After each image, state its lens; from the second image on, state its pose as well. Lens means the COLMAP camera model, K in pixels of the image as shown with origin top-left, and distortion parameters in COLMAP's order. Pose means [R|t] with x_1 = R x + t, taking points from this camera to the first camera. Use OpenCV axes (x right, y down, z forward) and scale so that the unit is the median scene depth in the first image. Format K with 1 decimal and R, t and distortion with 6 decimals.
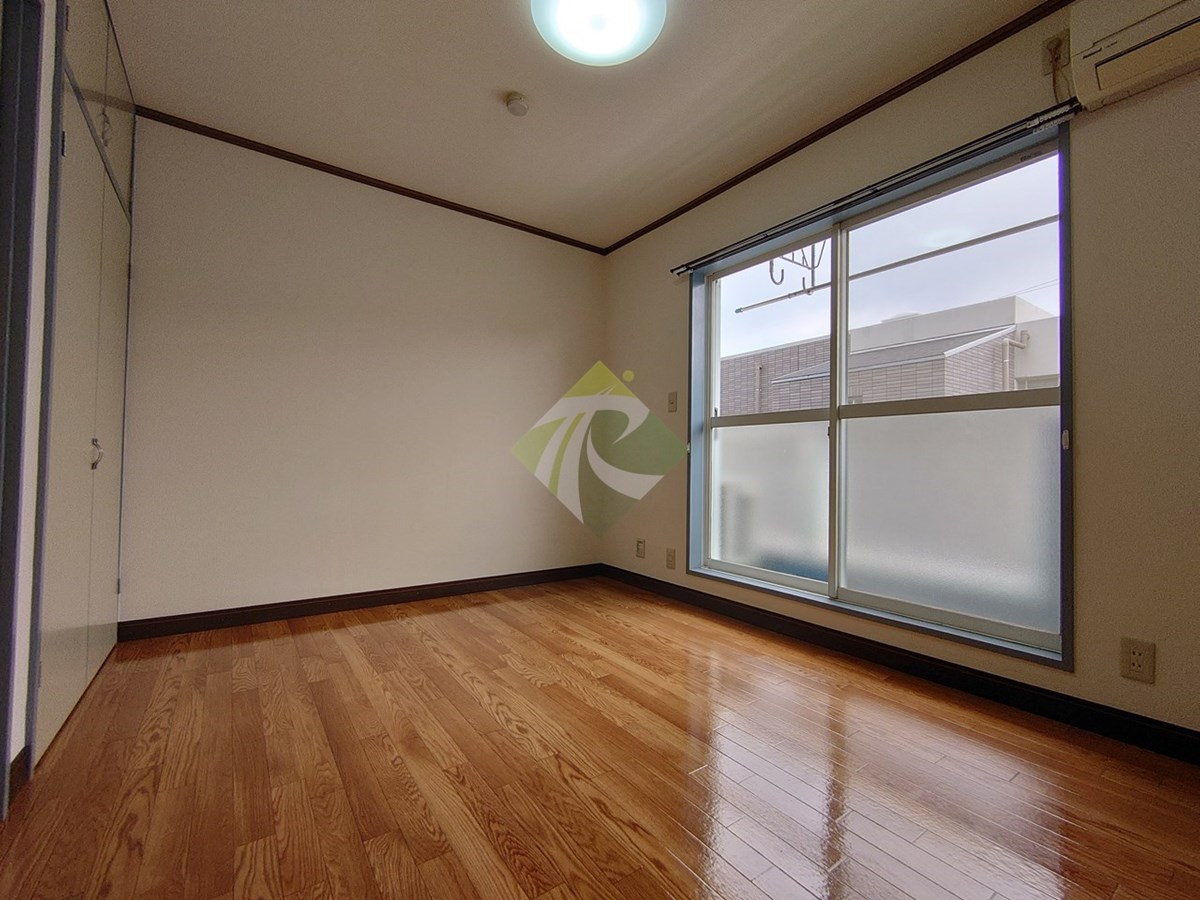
lens RADIAL K [[518.2, 0, 606.0], [0, 518.2, 447.3], [0, 0, 1]] dist [0.002132, -0.001670]
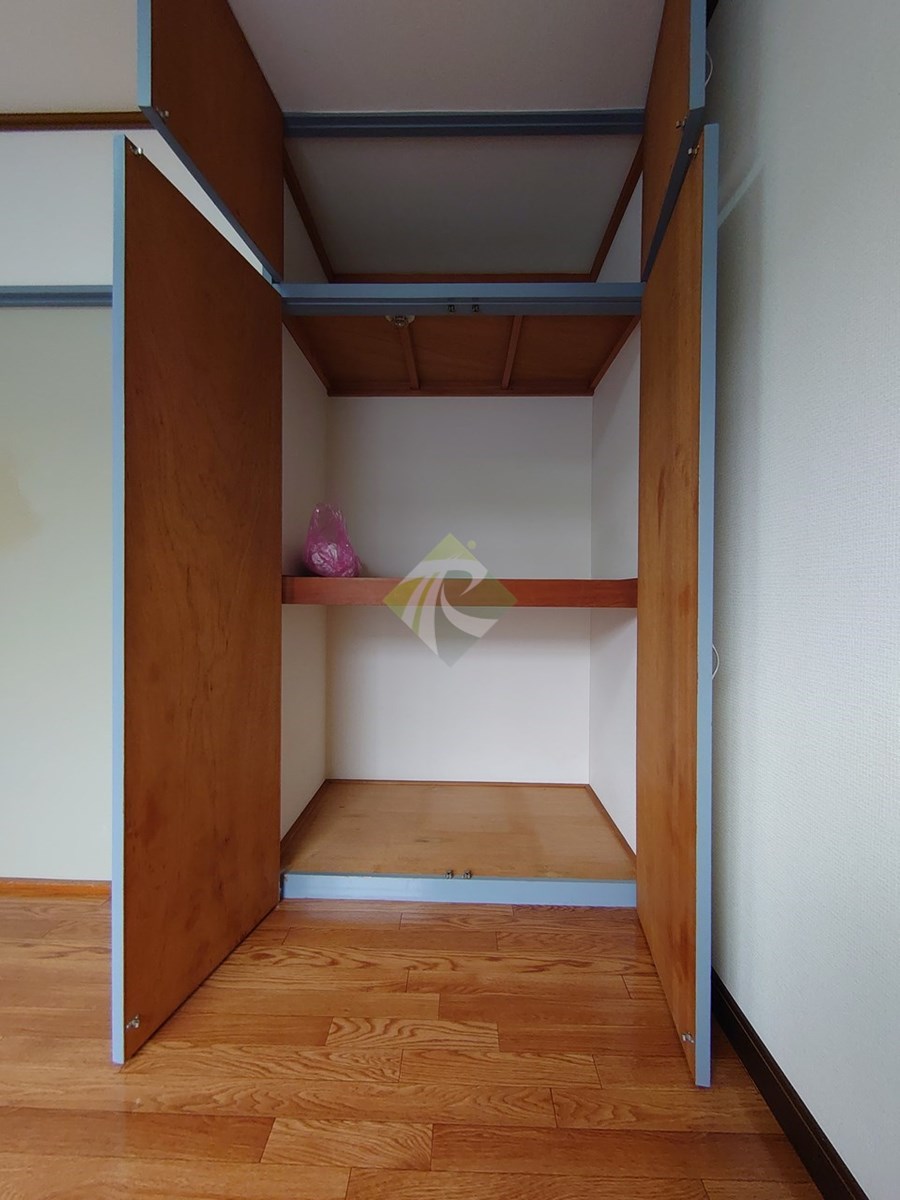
lens RADIAL K [[518.2, 0, 448.7], [0, 518.2, 596.7], [0, 0, 1]] dist [0.002132, -0.001670]
pose [[-0.606378, -0.005850, -0.795155, 0.279468], [0.008902, 0.999860, -0.014144, -0.028398], [0.795127, -0.015655, -0.606241, 1.481400]]
